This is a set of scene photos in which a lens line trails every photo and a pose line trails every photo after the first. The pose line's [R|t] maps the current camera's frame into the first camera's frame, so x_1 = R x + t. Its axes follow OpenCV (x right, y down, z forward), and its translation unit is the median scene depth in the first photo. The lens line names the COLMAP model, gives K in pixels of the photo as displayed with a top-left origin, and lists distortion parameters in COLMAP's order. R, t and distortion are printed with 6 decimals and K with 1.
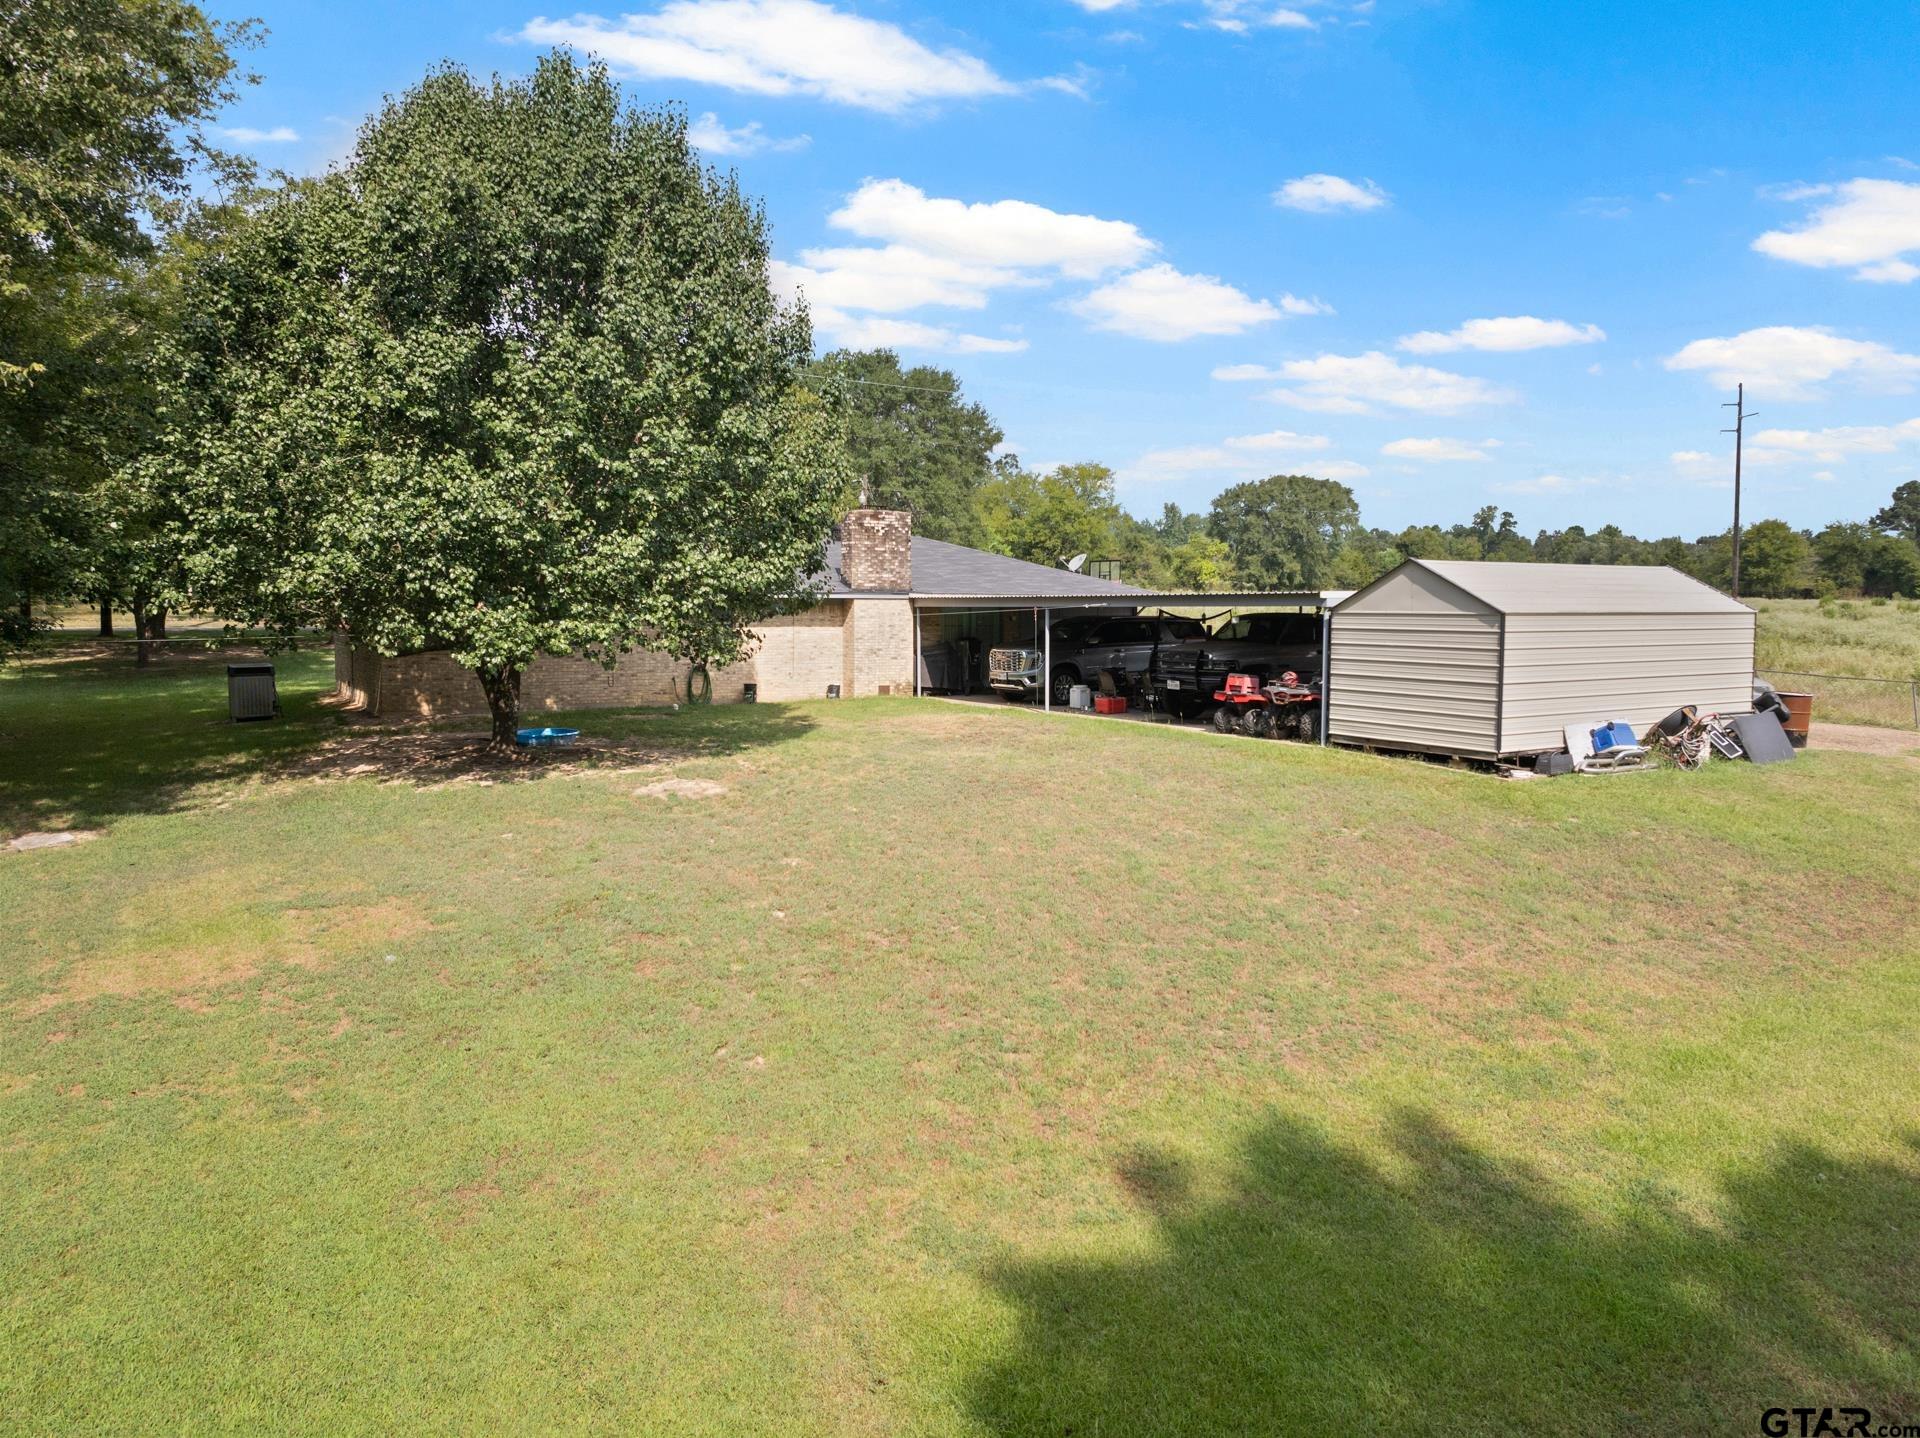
lens RADIAL K [[1341.0, 0, 959.4], [0, 1341.0, 717.5], [0, 0, 1]] dist [-0.005808, 0.004210]
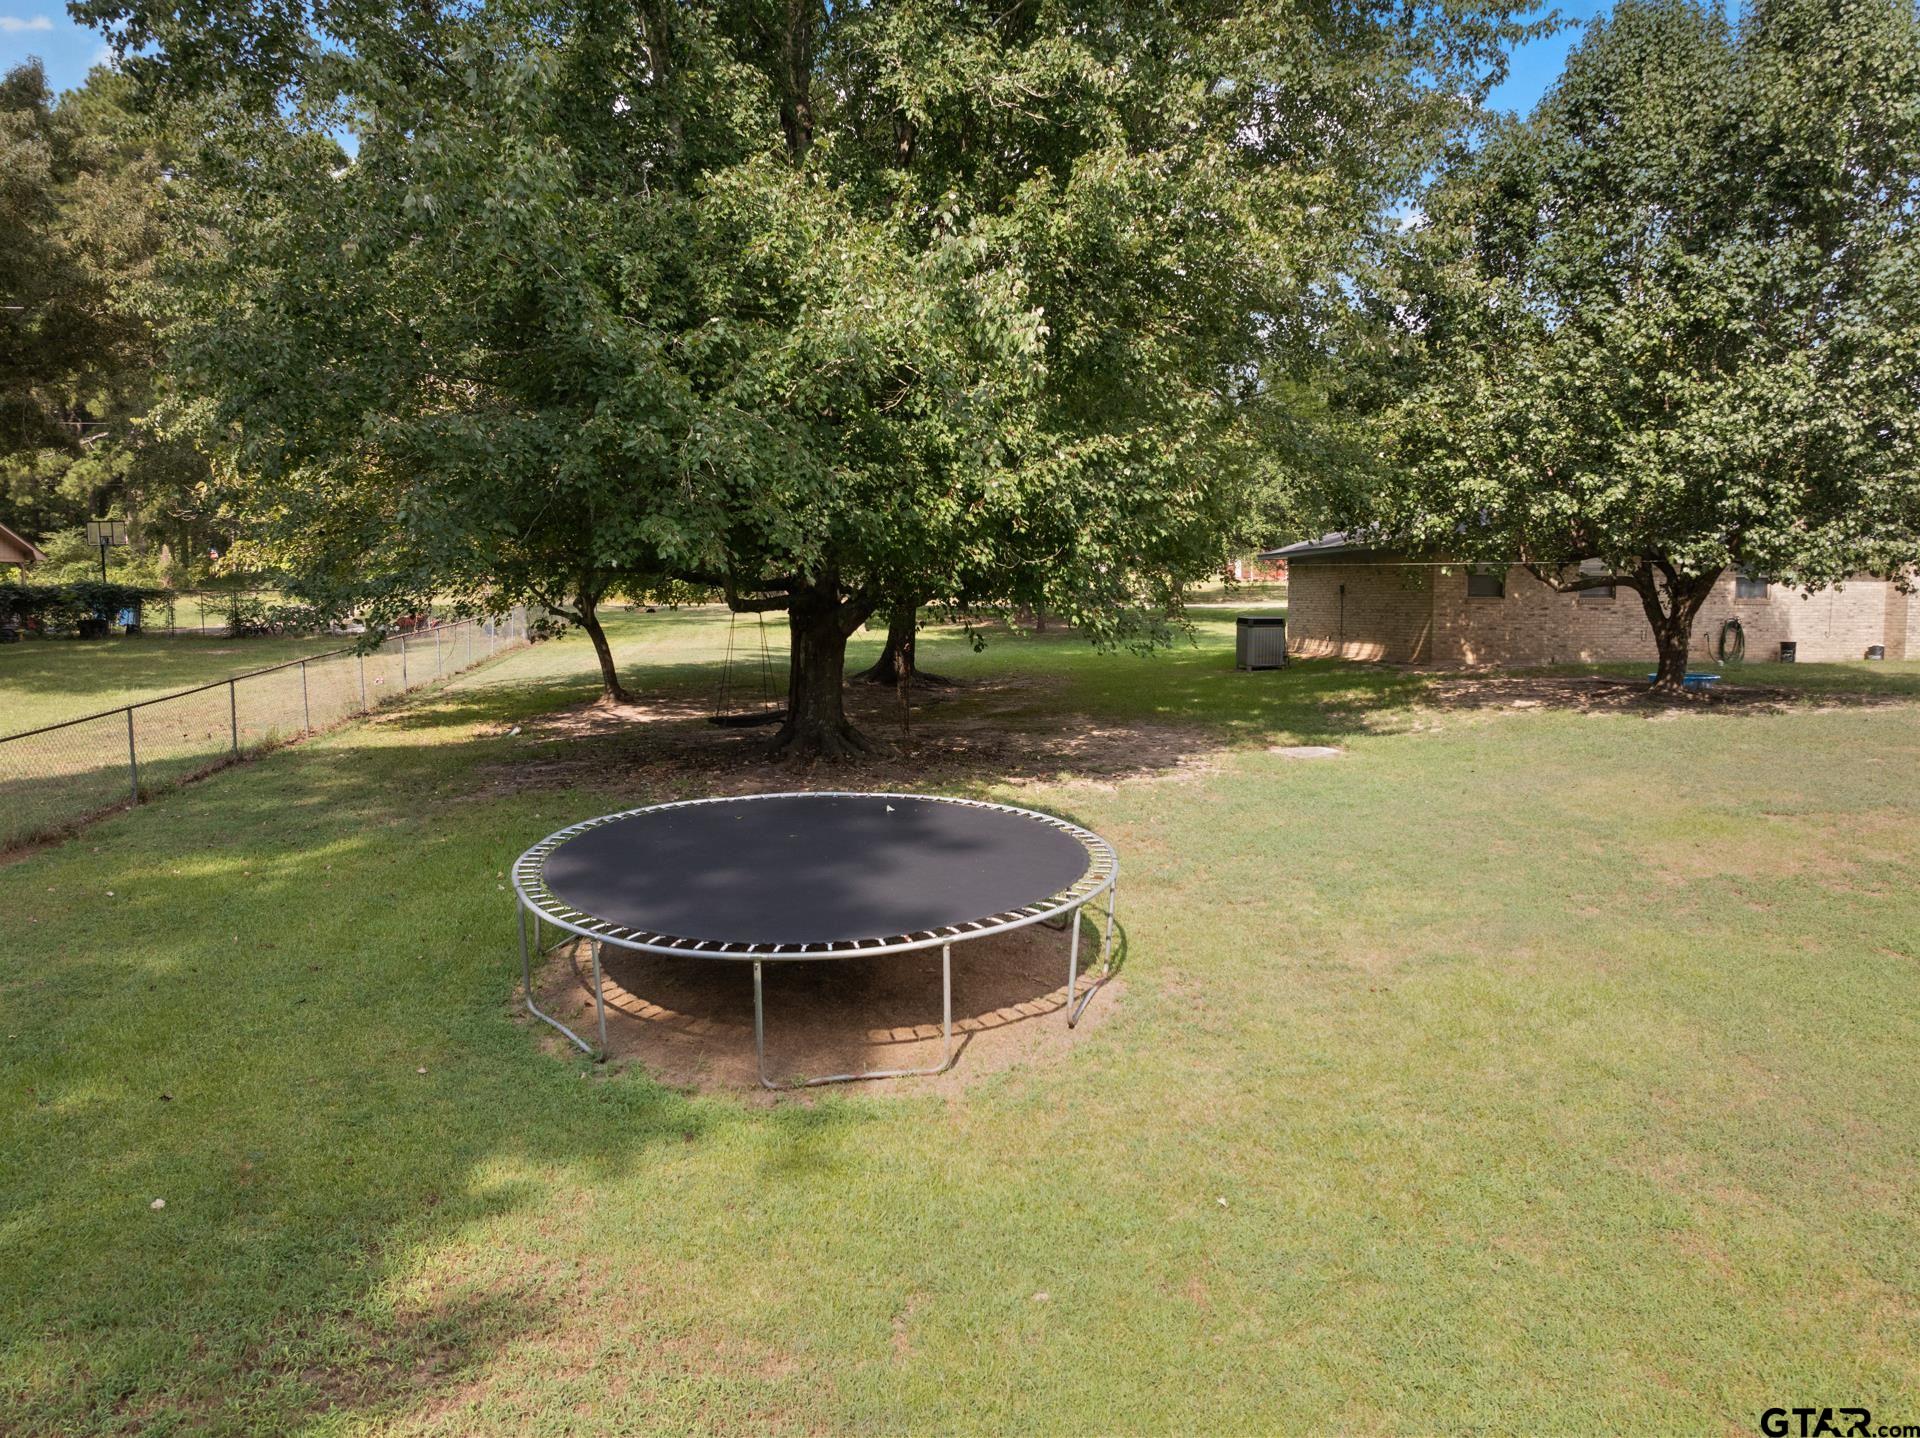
lens RADIAL K [[1341.0, 0, 960.2], [0, 1341.0, 719.8], [0, 0, 1]] dist [-0.005808, 0.004210]
pose [[0.929517, 0.031502, -0.367431, -0.554417], [-0.033507, 0.999438, 0.000923, 0.074698], [0.367254, 0.011453, 0.930050, -0.100635]]
